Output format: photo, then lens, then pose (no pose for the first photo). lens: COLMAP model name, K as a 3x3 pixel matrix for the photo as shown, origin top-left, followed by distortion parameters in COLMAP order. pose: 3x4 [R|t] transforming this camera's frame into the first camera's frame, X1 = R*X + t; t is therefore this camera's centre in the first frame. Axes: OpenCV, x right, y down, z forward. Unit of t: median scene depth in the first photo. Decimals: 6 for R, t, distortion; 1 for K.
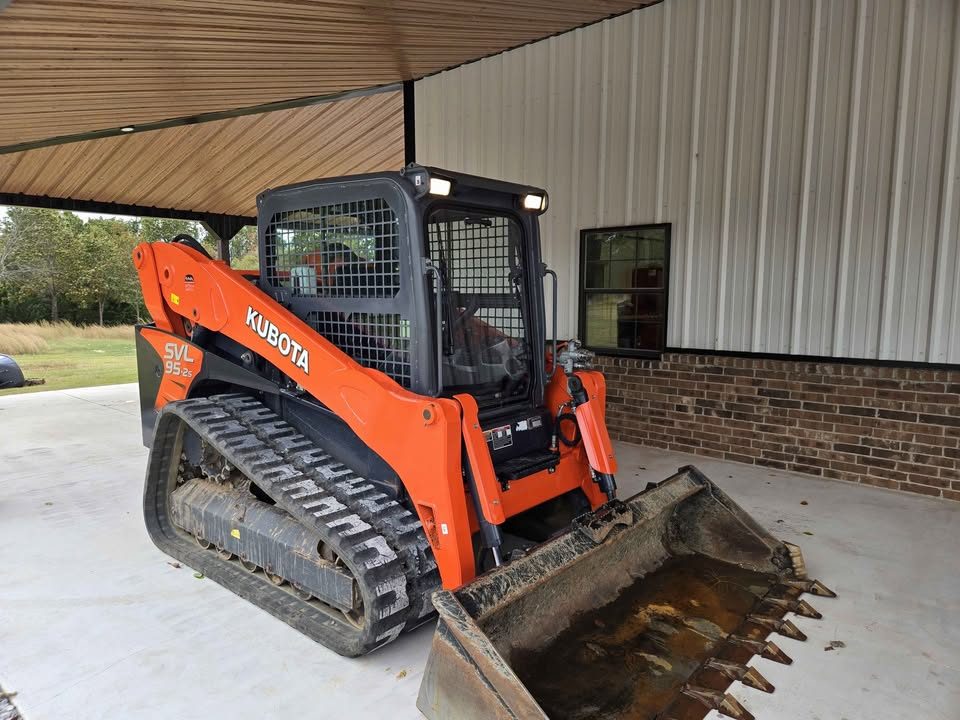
lens RADIAL K [[644.2, 0, 473.4], [0, 644.2, 360.2], [0, 0, 1]] dist [0.049415, -0.026076]
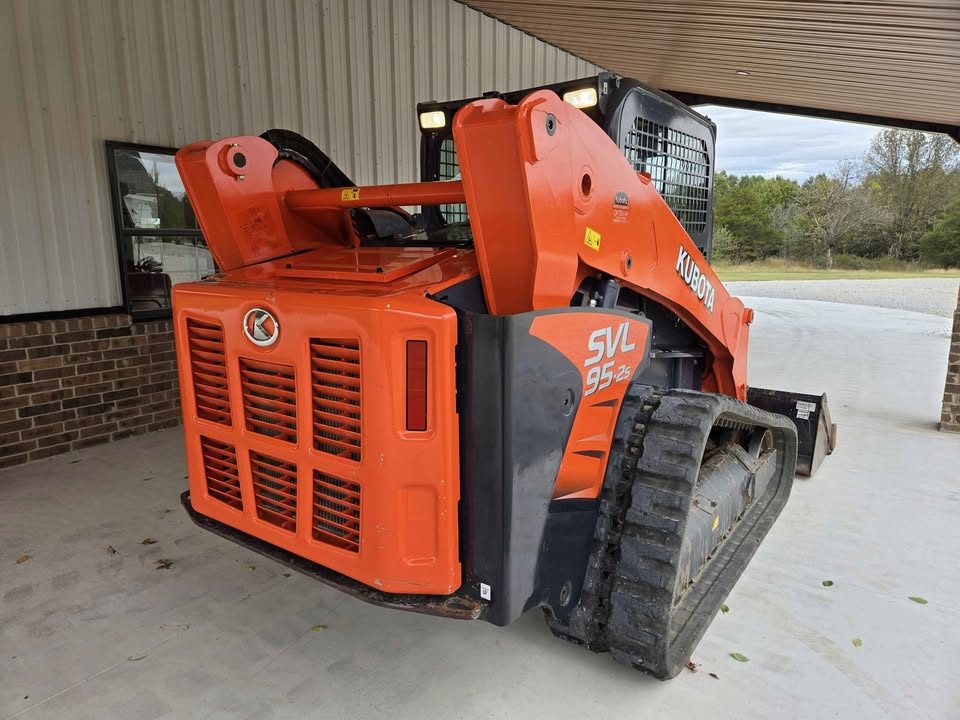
lens RADIAL K [[644.2, 0, 473.8], [0, 644.2, 359.2], [0, 0, 1]] dist [0.049415, -0.026076]
pose [[-0.081965, -0.182344, 0.979812, -1.104740], [0.115321, 0.974782, 0.191055, -0.127708], [-0.989941, 0.128653, -0.058870, 1.322163]]
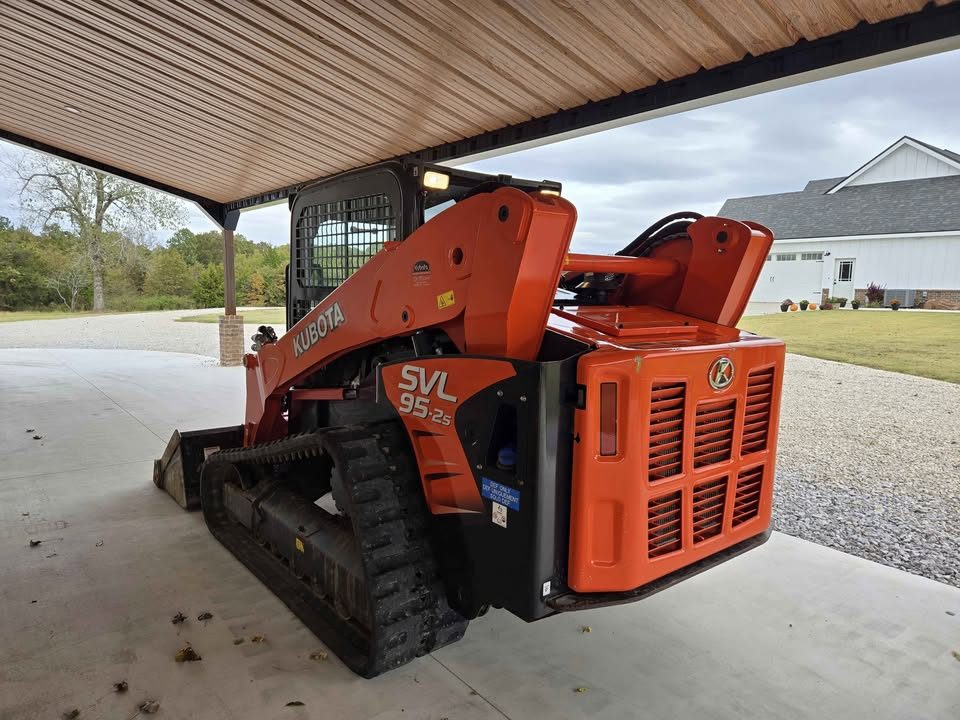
lens RADIAL K [[644.2, 0, 481.7], [0, 644.2, 362.0], [0, 0, 1]] dist [0.049415, -0.026076]
pose [[-0.985928, -0.033795, 0.163719, -0.423583], [0.003835, 0.974522, 0.224257, -0.233390], [-0.167127, 0.221729, -0.960679, 2.143140]]
